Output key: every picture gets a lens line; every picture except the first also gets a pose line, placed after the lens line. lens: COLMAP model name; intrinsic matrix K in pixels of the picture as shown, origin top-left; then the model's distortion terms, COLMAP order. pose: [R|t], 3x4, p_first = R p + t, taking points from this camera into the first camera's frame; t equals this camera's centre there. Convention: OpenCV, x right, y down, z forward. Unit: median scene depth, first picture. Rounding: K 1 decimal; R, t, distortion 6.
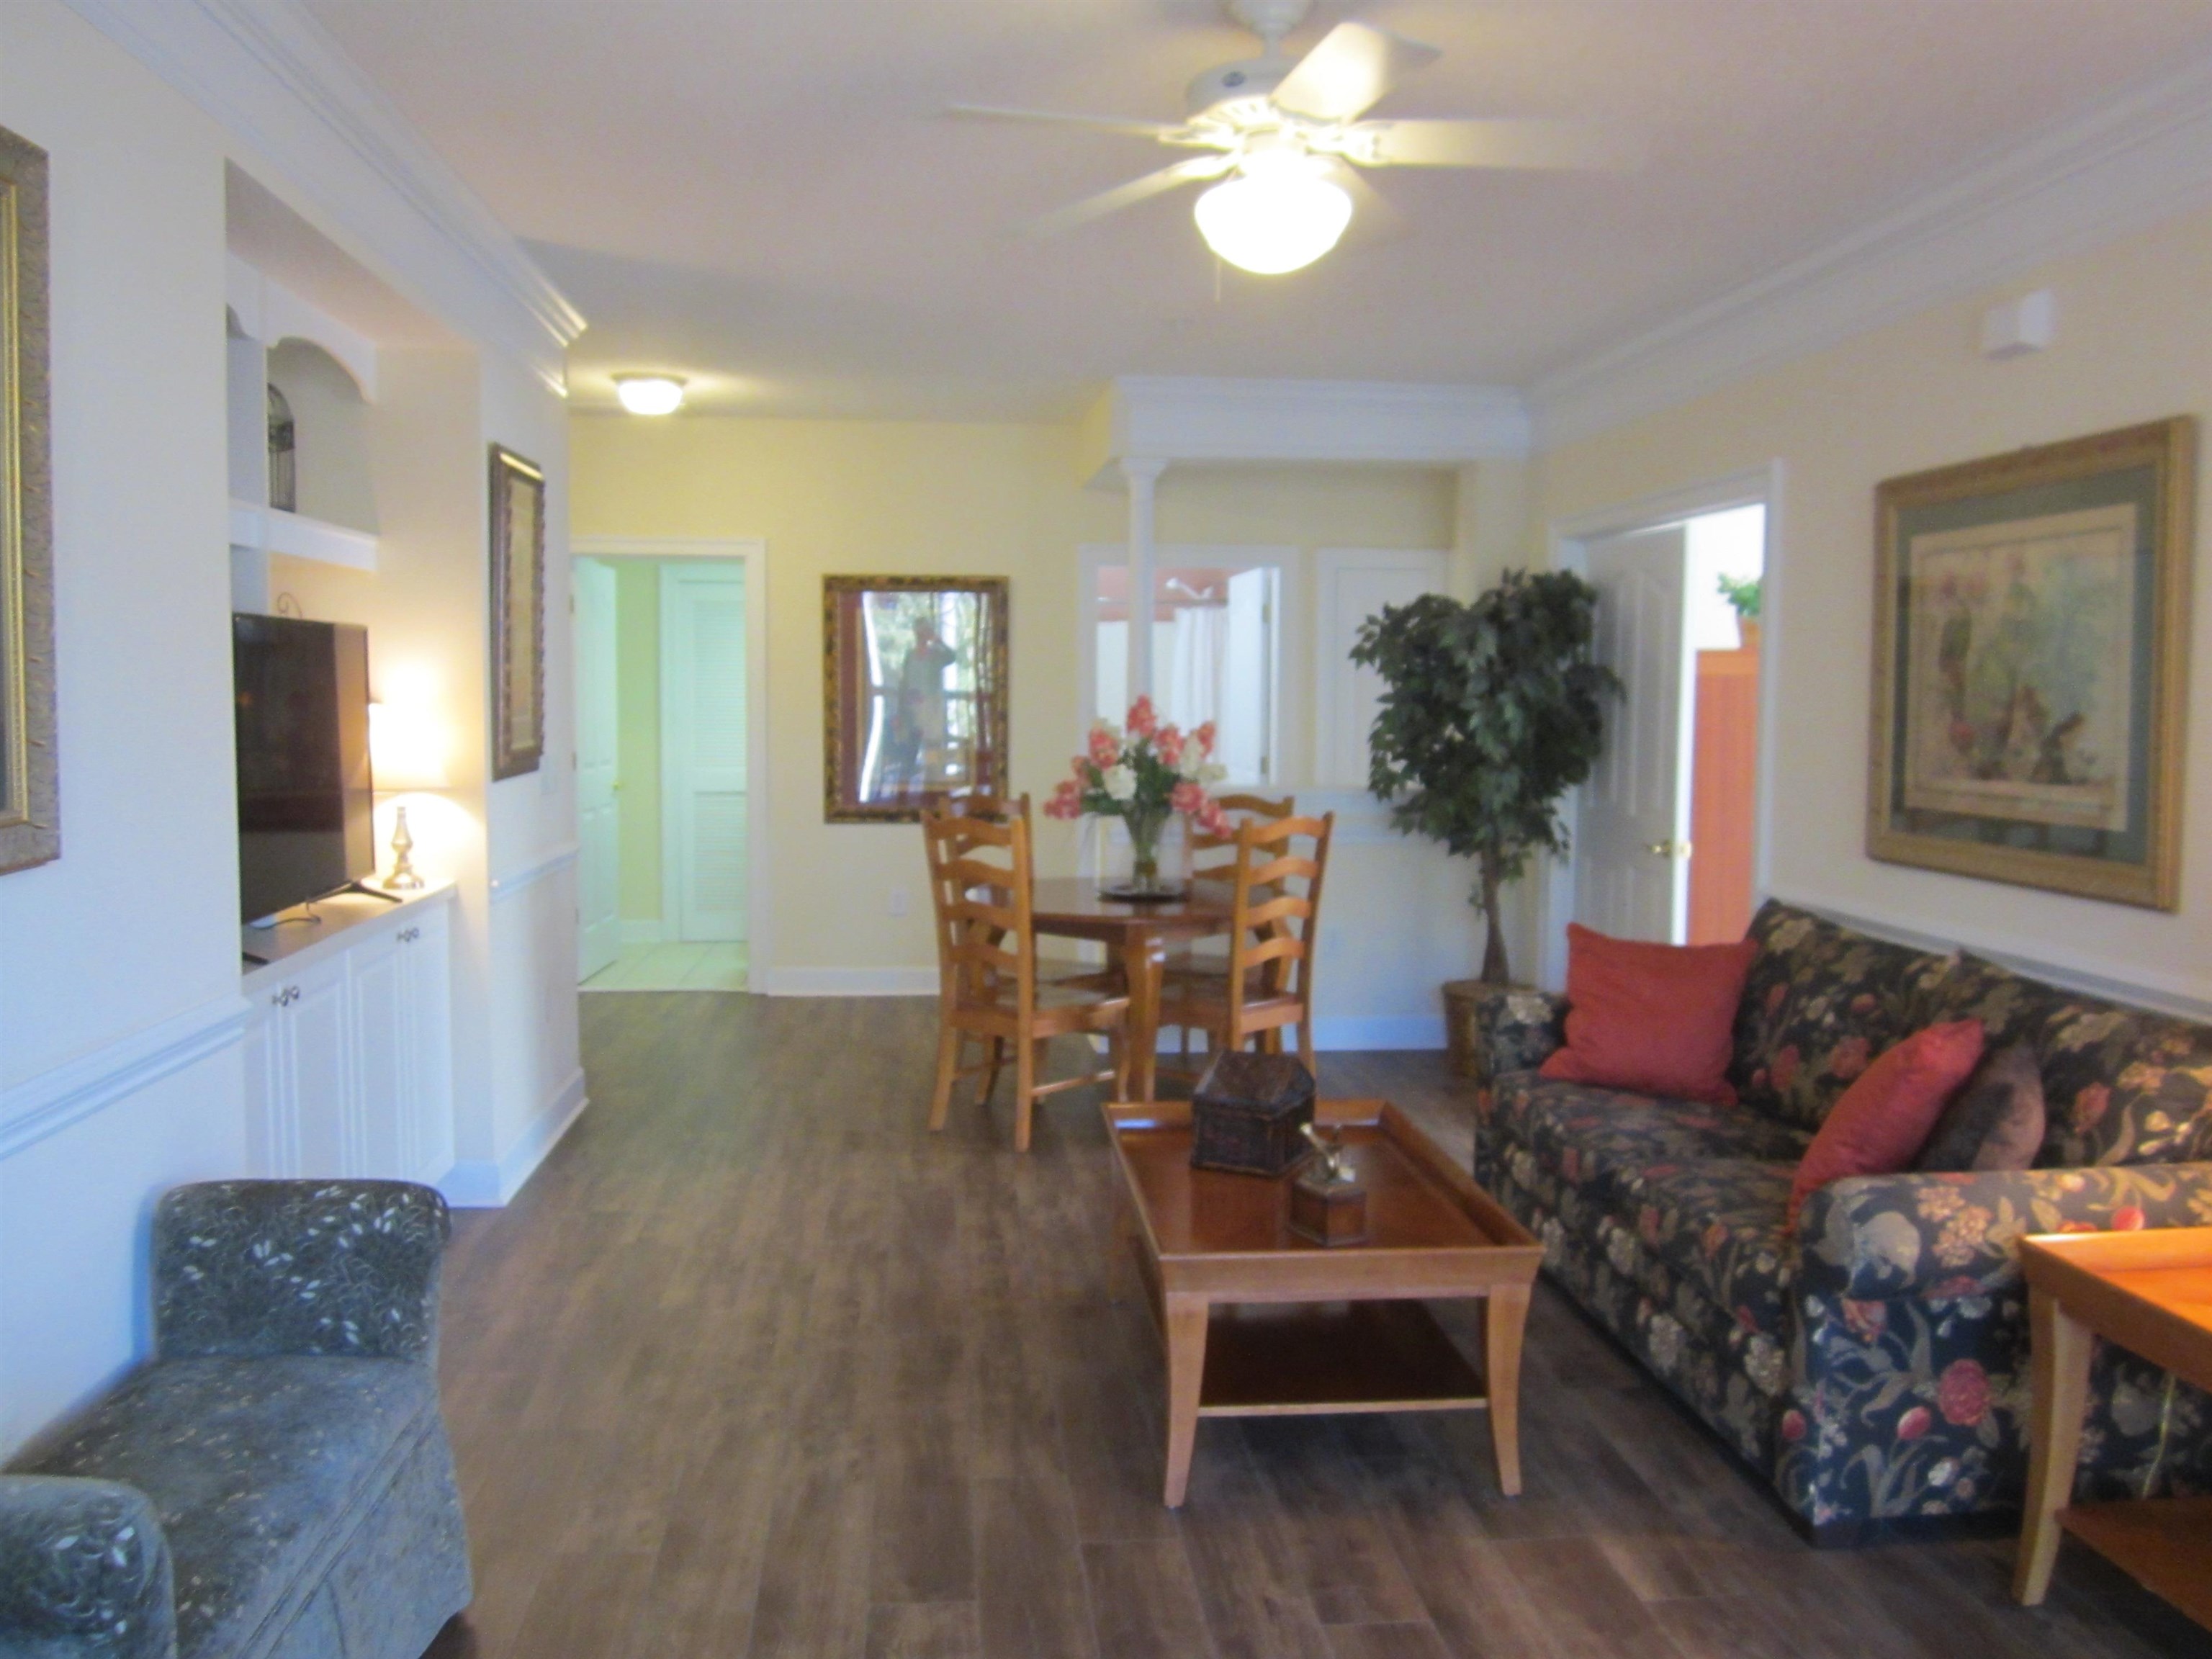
lens RADIAL K [[1802.6, 0, 1107.5], [0, 1802.6, 840.3], [0, 0, 1]] dist [-0.063128, 0.029831]
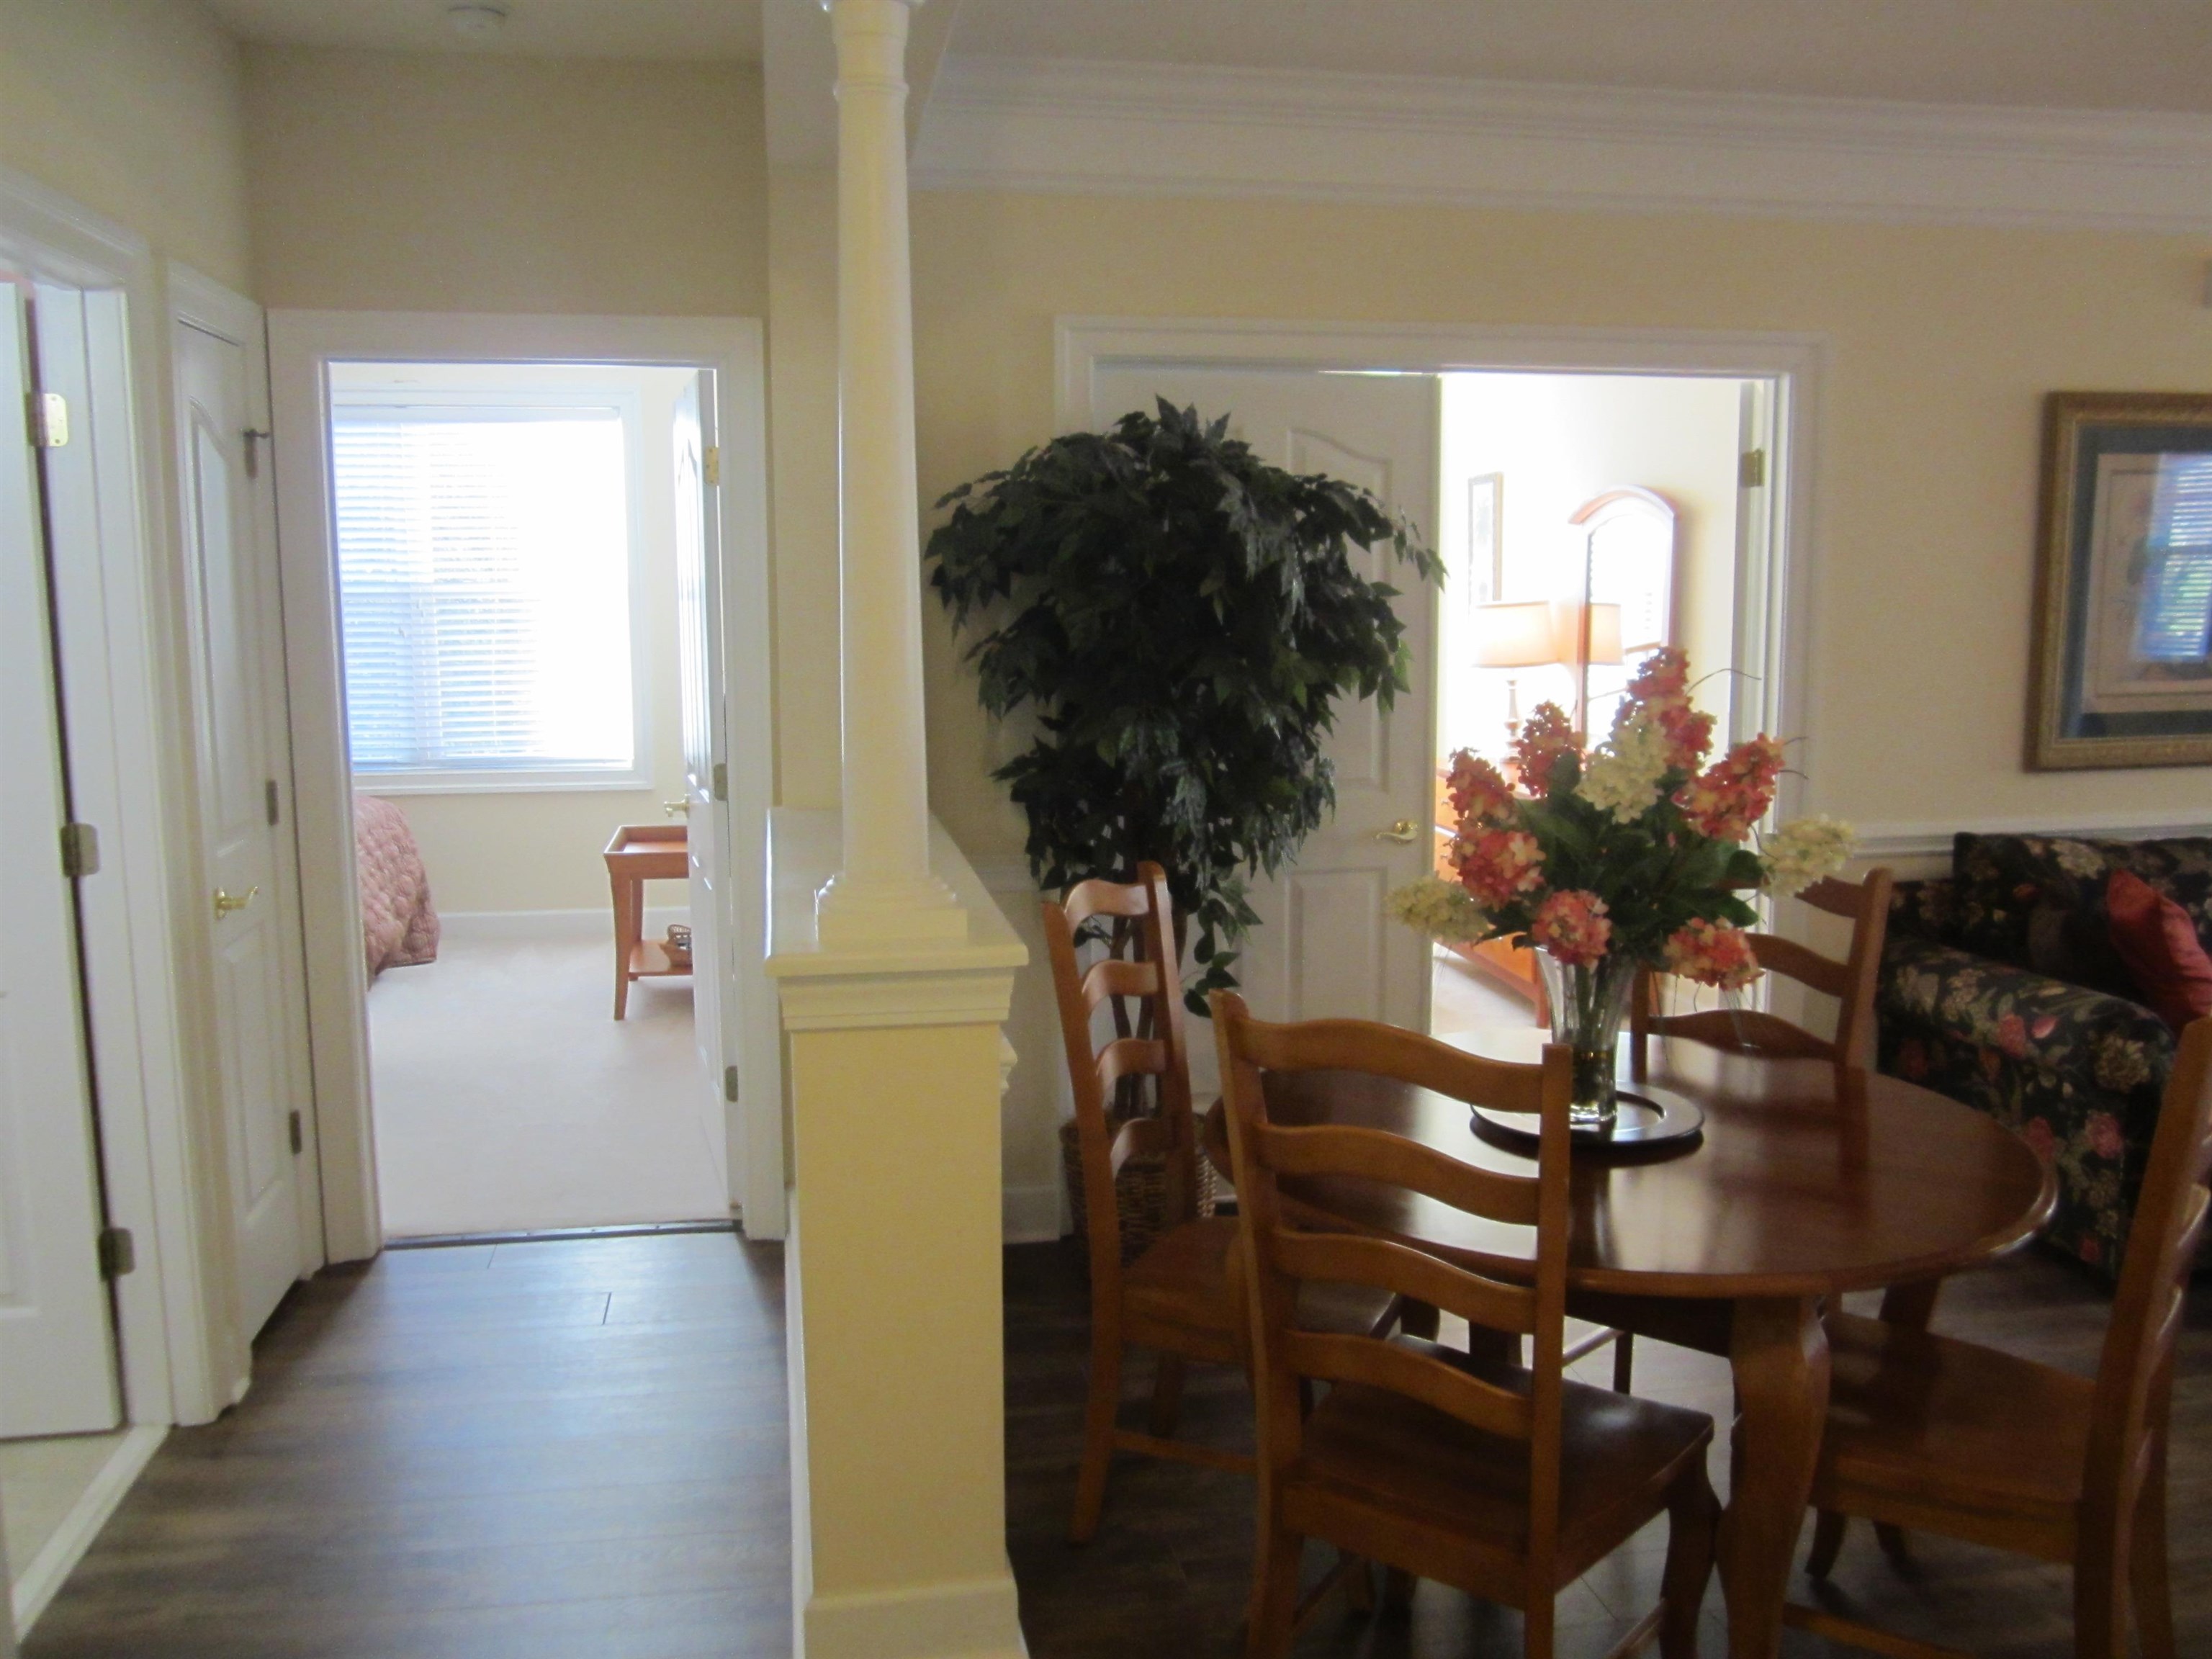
lens RADIAL K [[1802.6, 0, 1107.5], [0, 1802.6, 840.3], [0, 0, 1]] dist [-0.063128, 0.029831]
pose [[-0.075255, -0.145914, 0.986431, -0.564576], [0.097886, 0.983377, 0.152930, -0.166163], [-0.992348, 0.108066, -0.059721, 1.688486]]
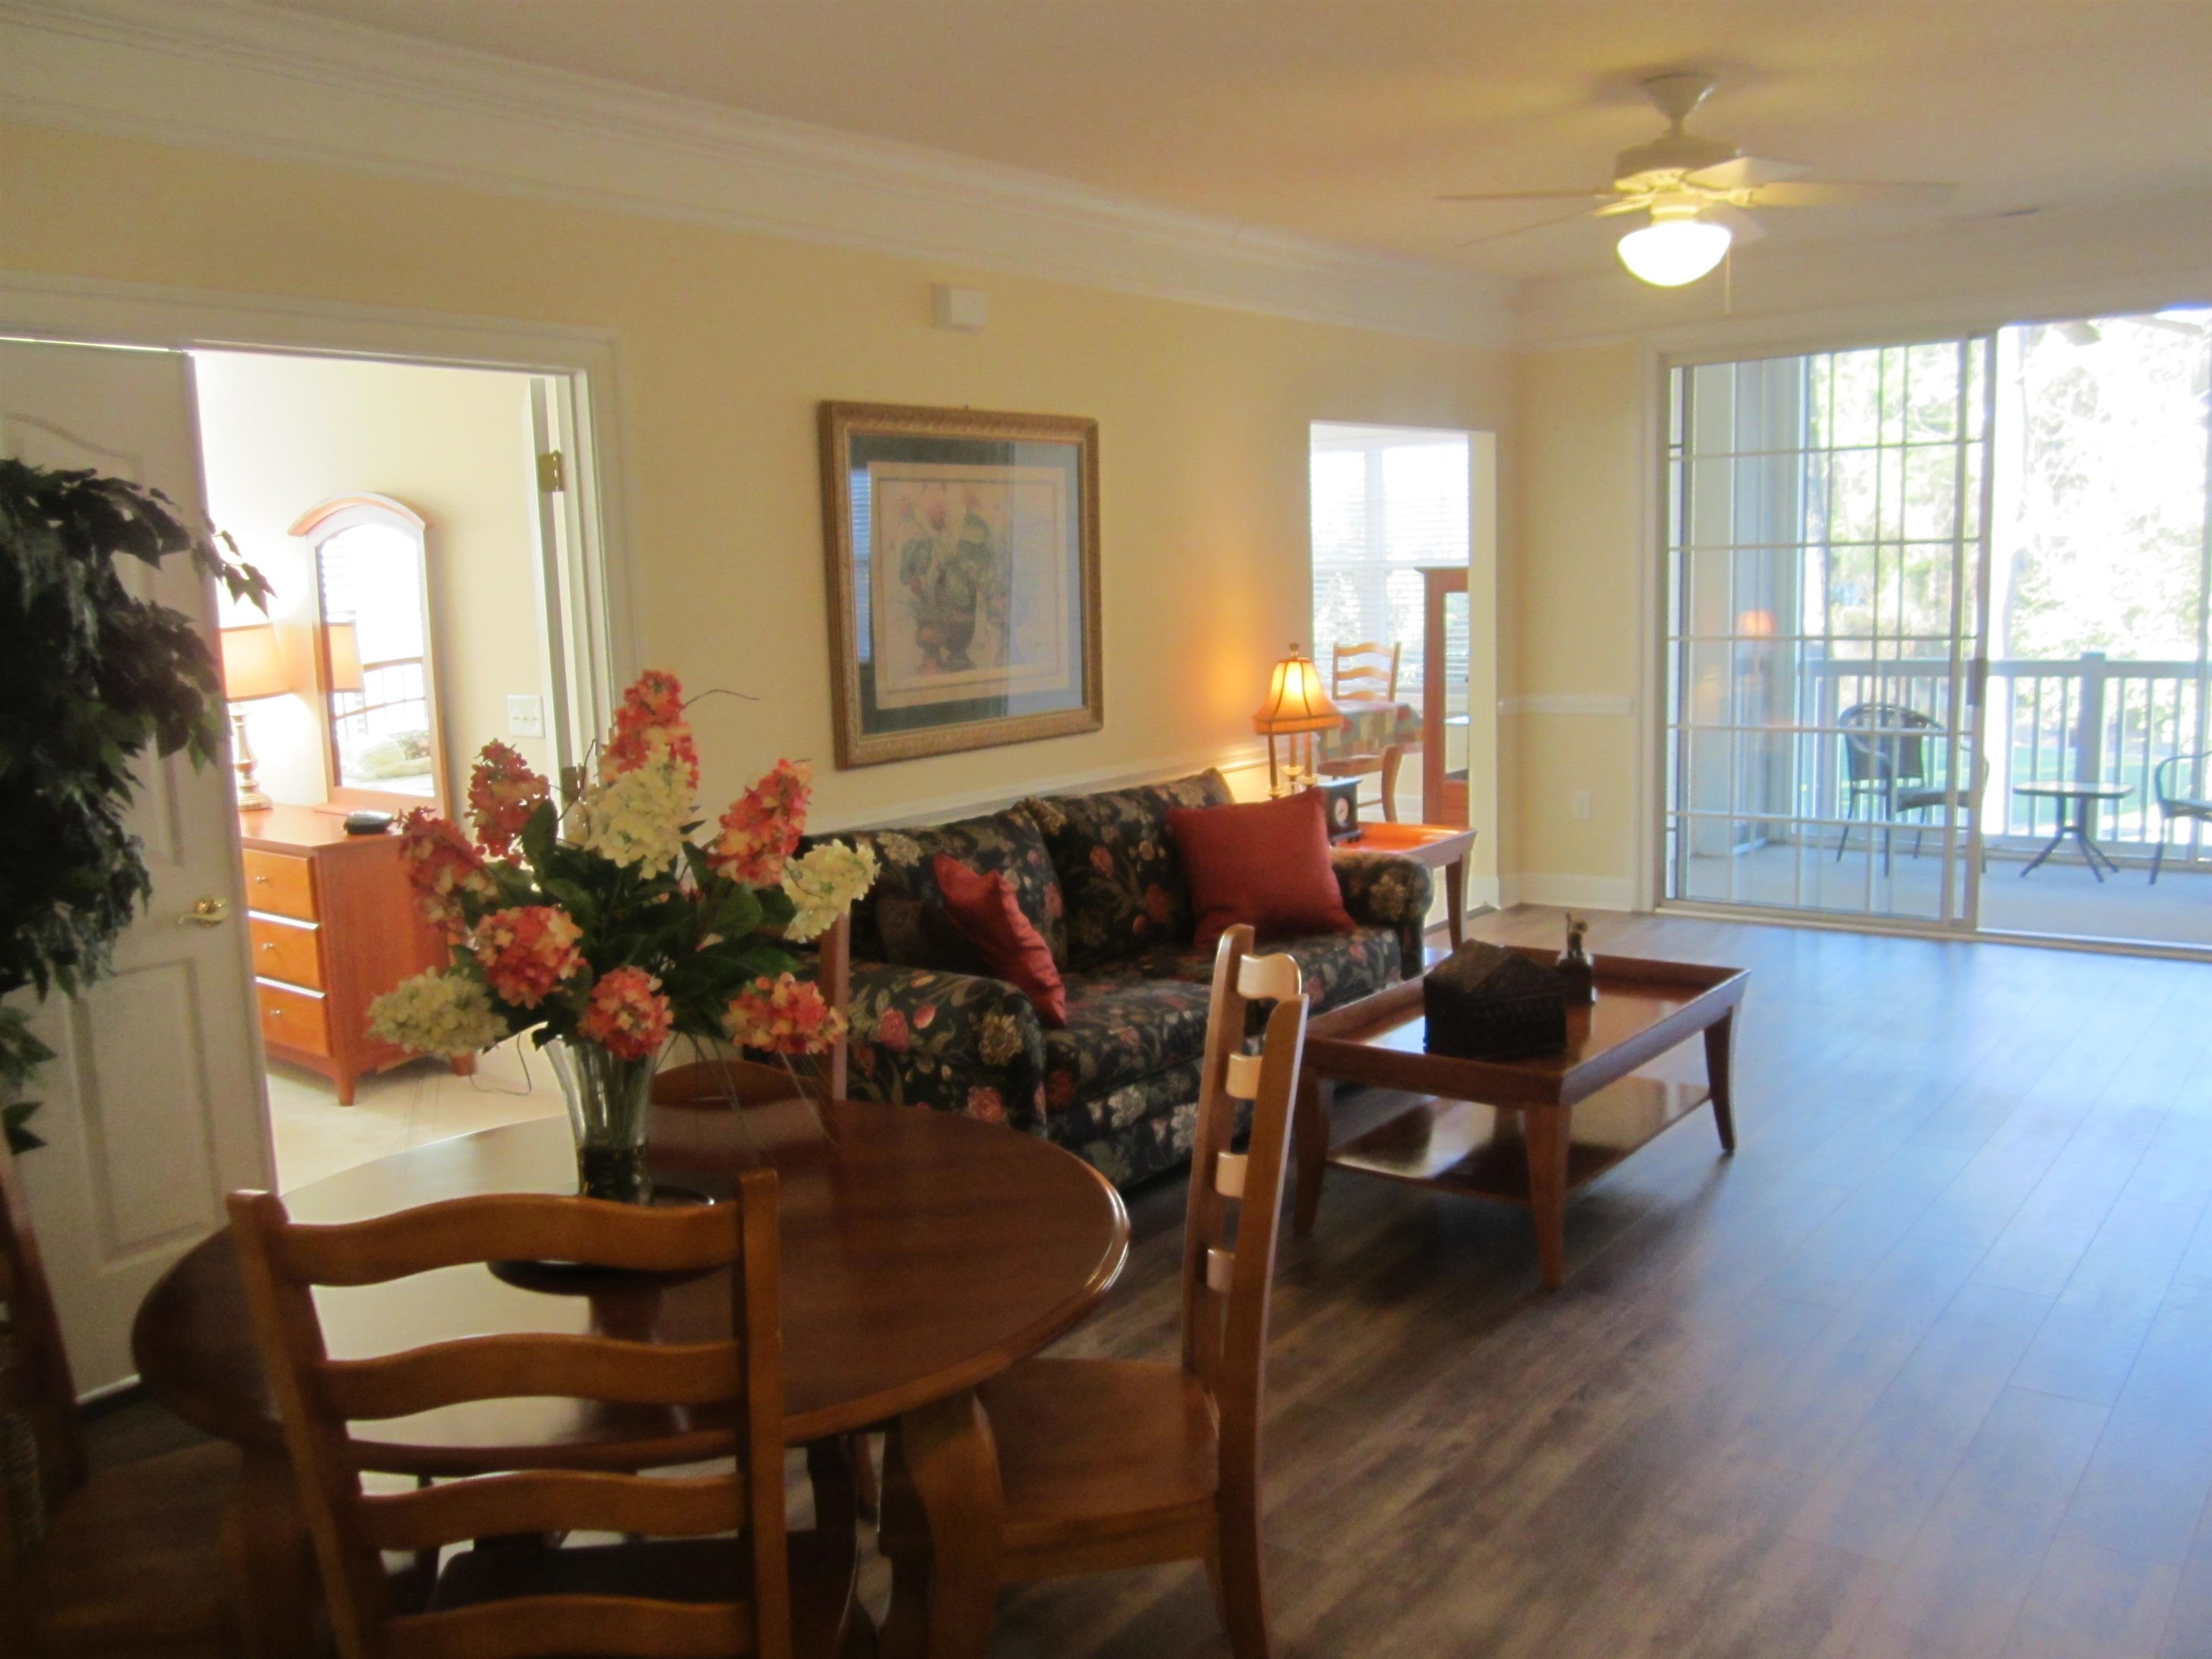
lens RADIAL K [[1802.6, 0, 1107.5], [0, 1802.6, 840.3], [0, 0, 1]] dist [-0.063128, 0.029831]
pose [[-0.722777, -0.087940, 0.685464, -0.431679], [0.085404, 0.972902, 0.214869, -0.171792], [-0.685784, 0.213844, -0.695680, 1.741095]]
